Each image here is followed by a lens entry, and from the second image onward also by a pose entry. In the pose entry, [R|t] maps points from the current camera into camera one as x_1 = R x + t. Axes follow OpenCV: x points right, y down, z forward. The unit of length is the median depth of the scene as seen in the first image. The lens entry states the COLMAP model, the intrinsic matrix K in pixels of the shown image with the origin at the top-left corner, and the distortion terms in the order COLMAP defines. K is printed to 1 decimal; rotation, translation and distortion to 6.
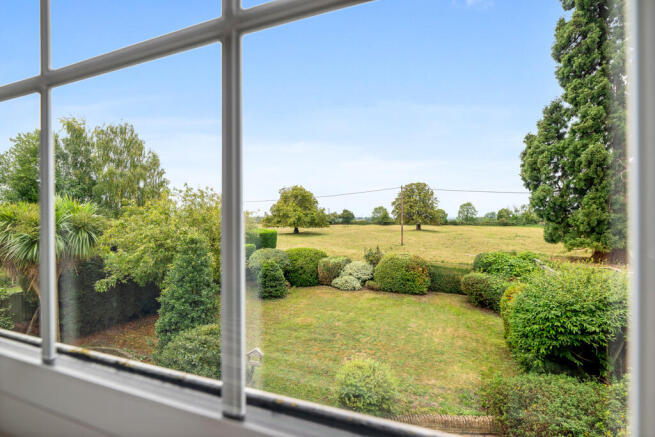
lens RADIAL K [[300.7, 0, 327.0], [0, 300.7, 218.0], [0, 0, 1]] dist [-0.004202, -0.000150]
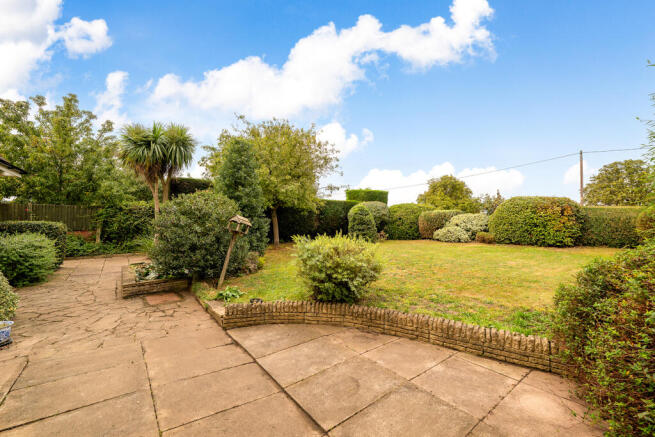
lens RADIAL K [[277.9, 0, 326.8], [0, 277.9, 220.1], [0, 0, 1]] dist [-0.000689, -0.000171]
pose [[0.849331, -0.002304, -0.527855, 0.176174], [-0.001948, 0.999970, -0.007500, 0.179044], [0.527857, 0.007398, 0.849301, 0.161733]]
